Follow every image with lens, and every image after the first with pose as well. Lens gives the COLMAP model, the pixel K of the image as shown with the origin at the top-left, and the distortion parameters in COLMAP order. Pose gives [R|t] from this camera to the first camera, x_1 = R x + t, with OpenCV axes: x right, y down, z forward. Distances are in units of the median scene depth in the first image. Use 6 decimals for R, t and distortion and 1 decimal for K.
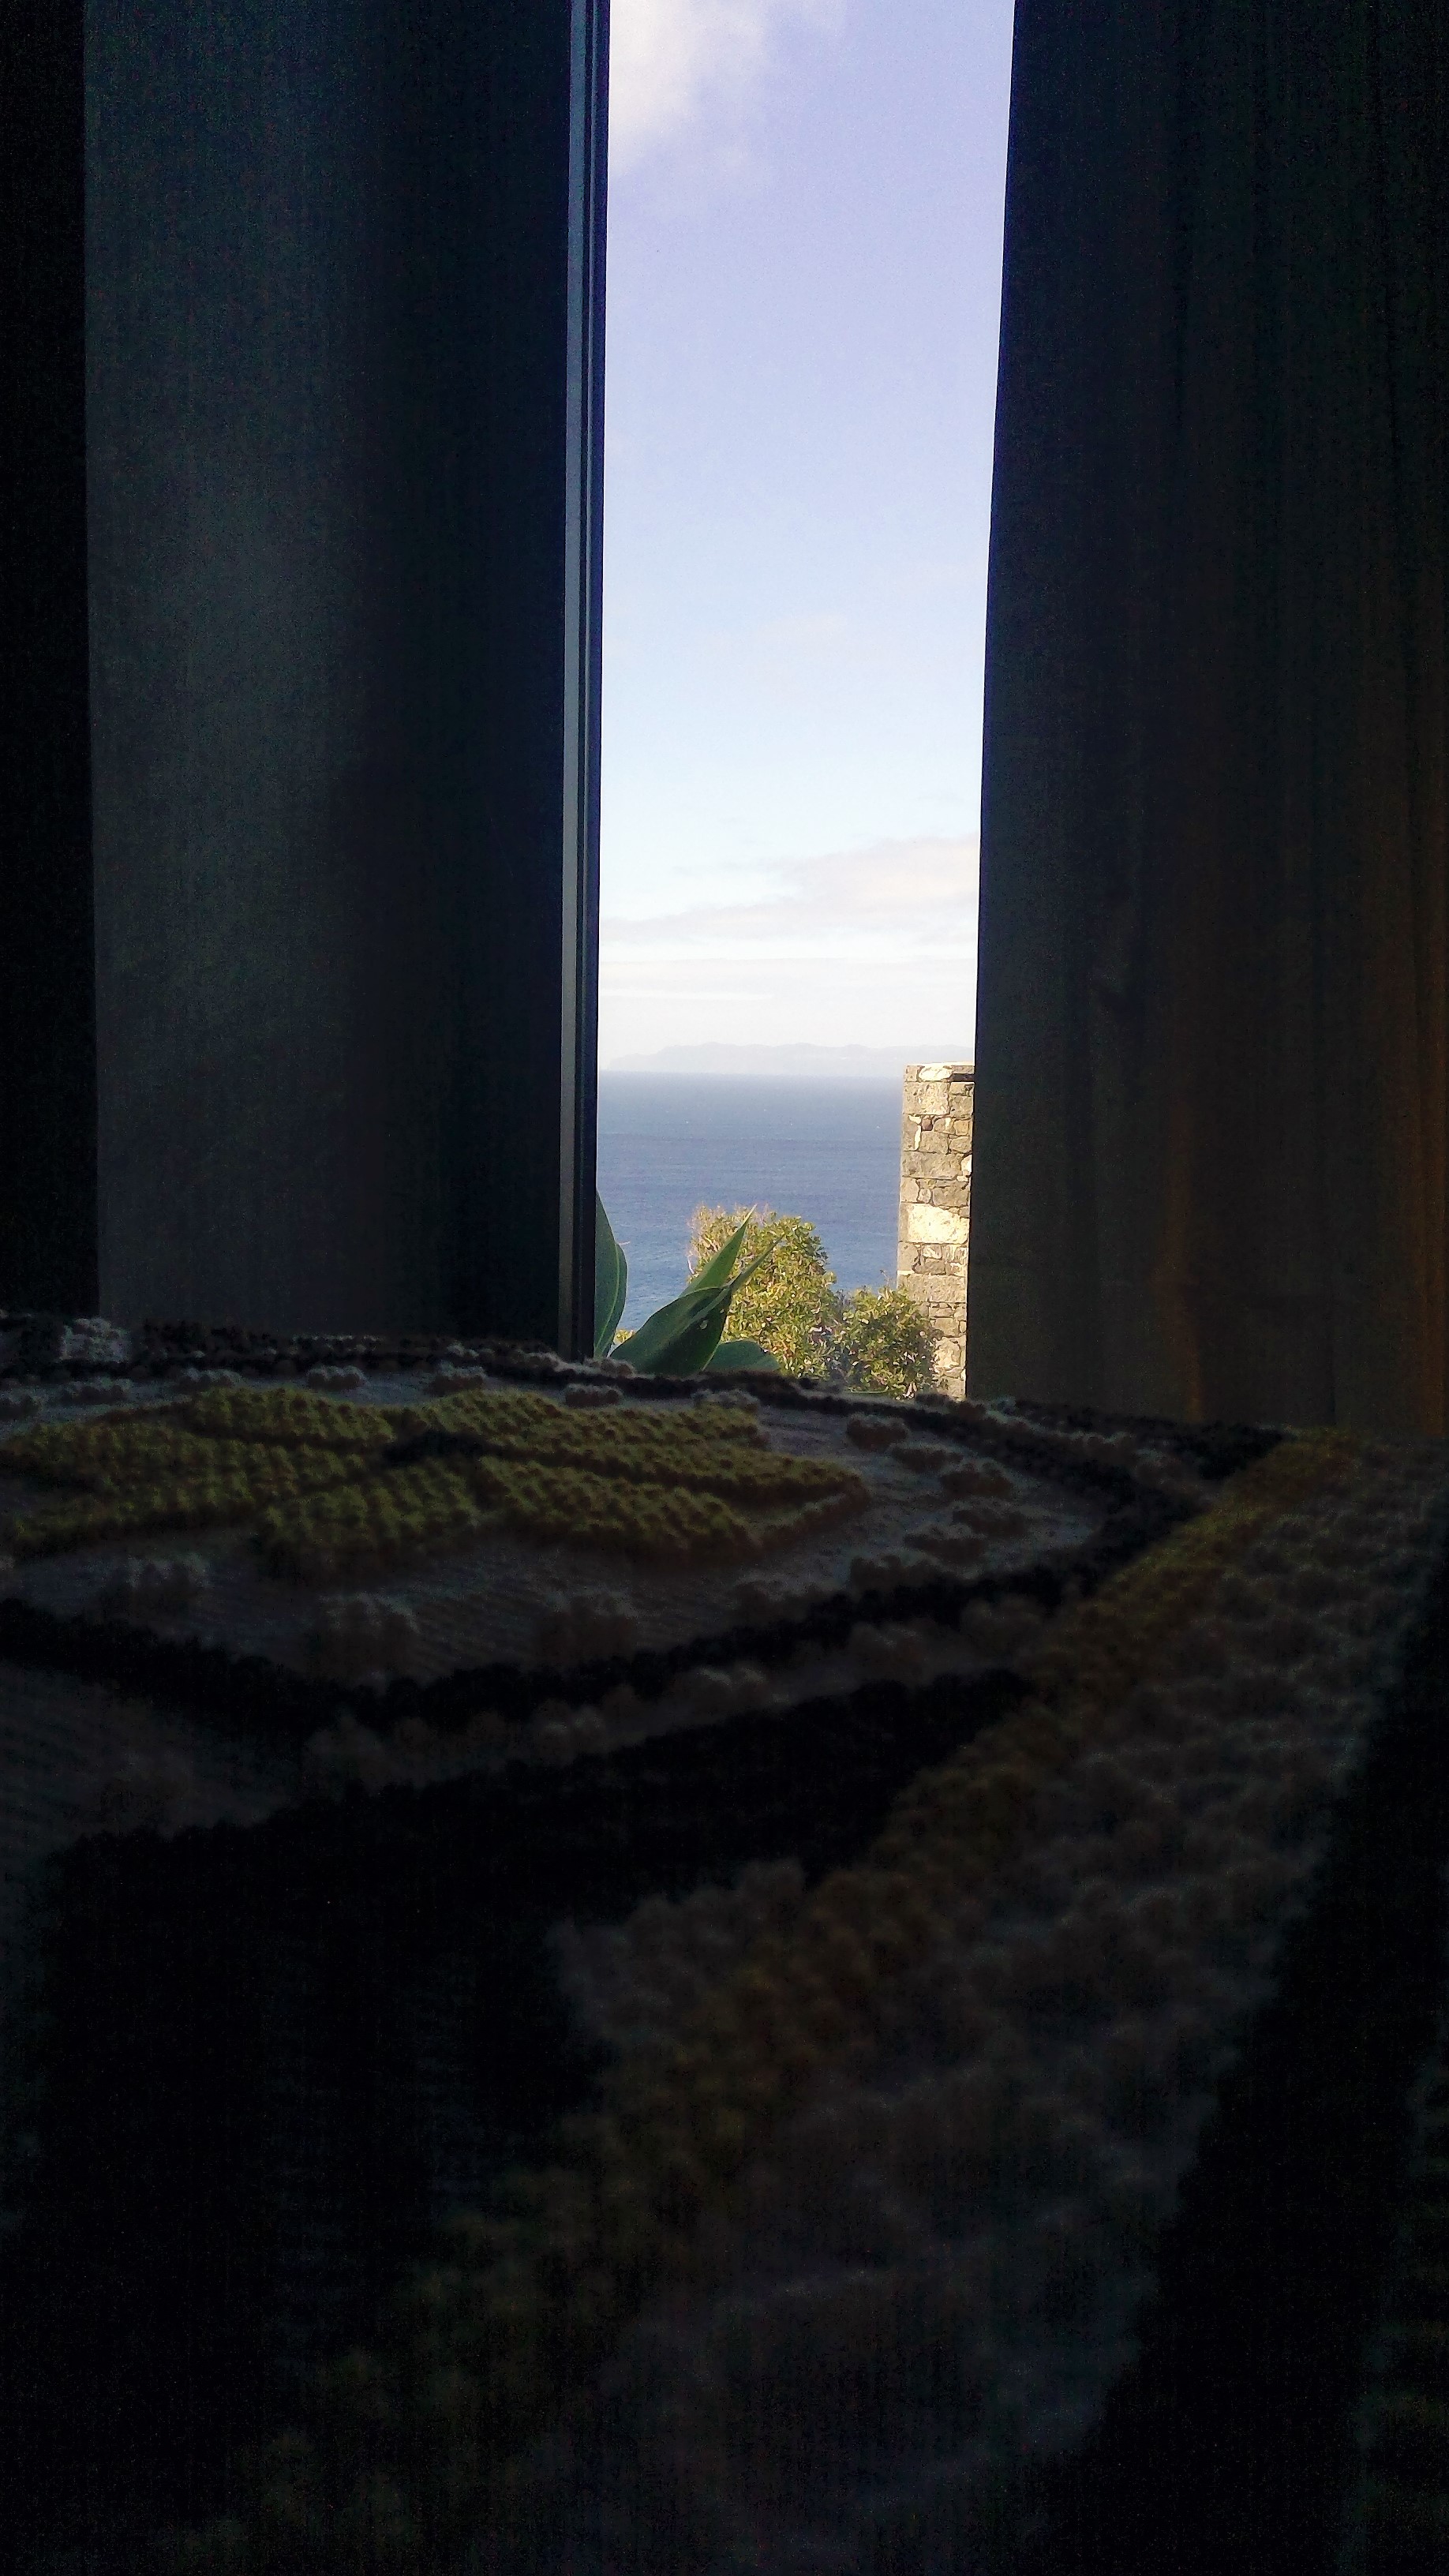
lens RADIAL K [[2020.7, 0, 724.5], [0, 2020.7, 1288.0], [0, 0, 1]] dist [0.123552, -0.185393]
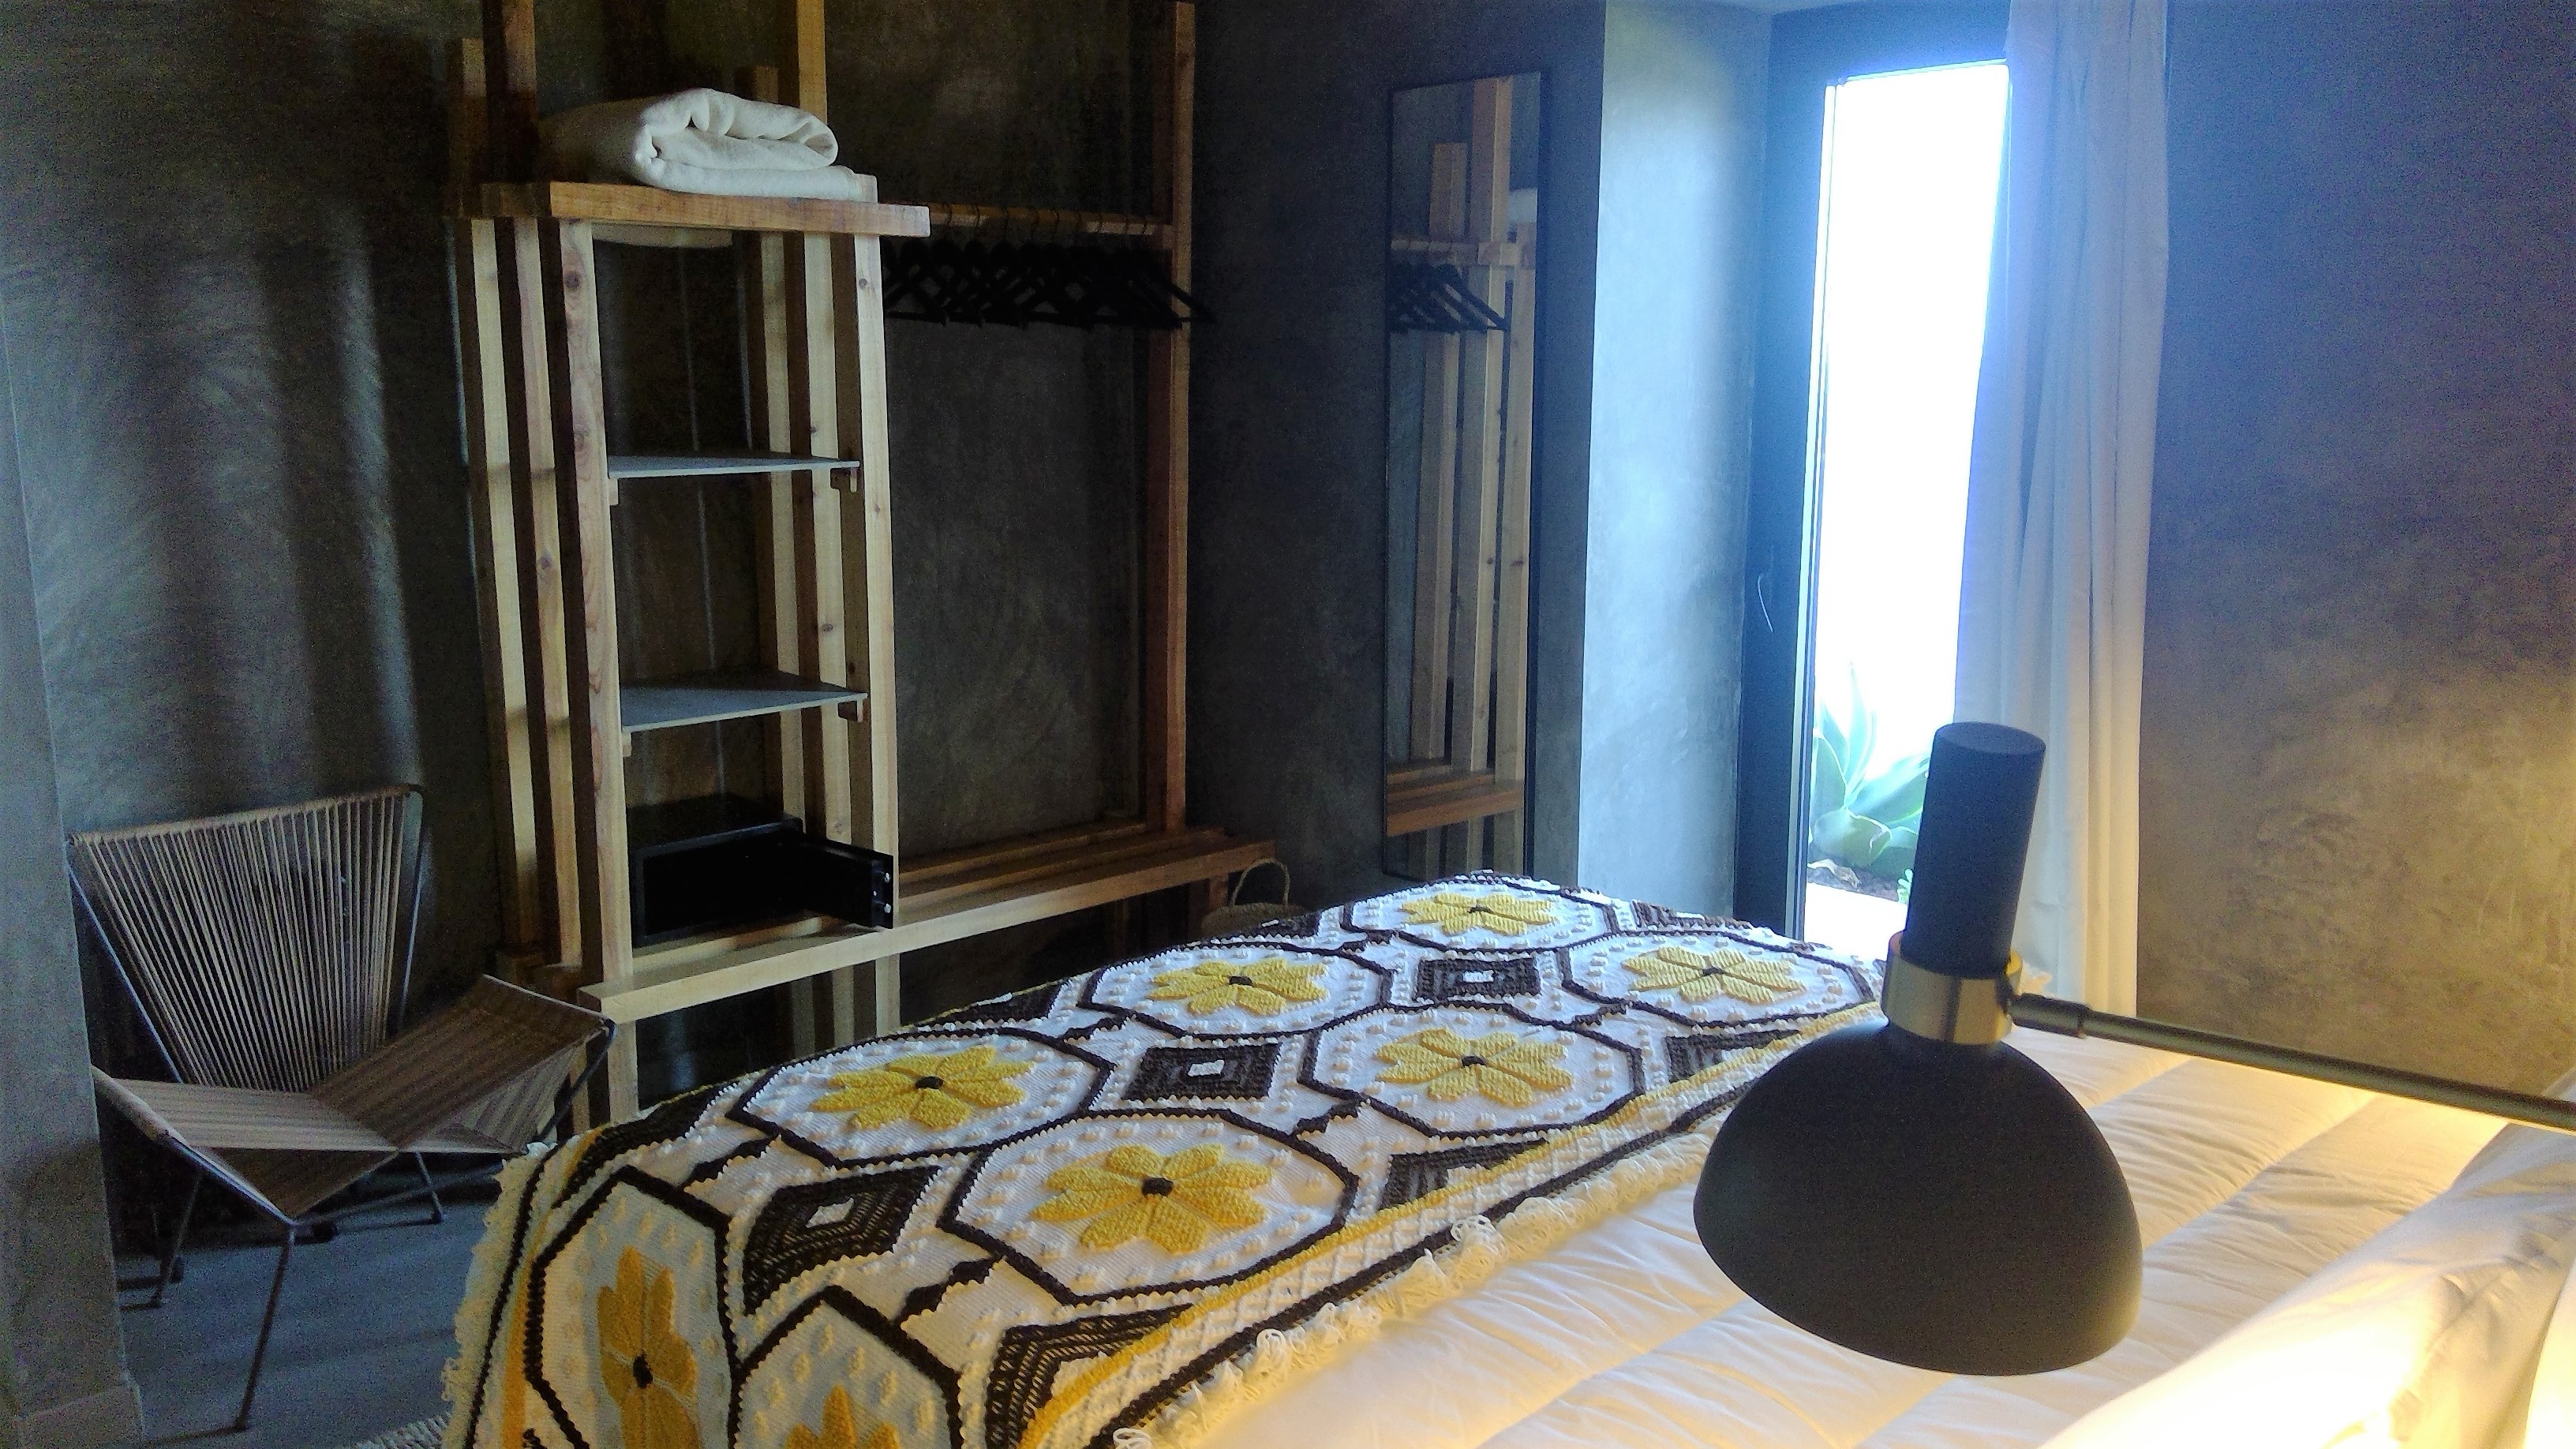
lens RADIAL K [[2020.7, 0, 1288.0], [0, 2020.7, 724.5], [0, 0, 1]] dist [0.123552, -0.185393]
pose [[0.934062, 0.048417, -0.353813, 0.776605], [-0.025147, 0.997225, 0.070075, -1.069930], [0.356224, -0.056557, 0.932687, -5.004623]]
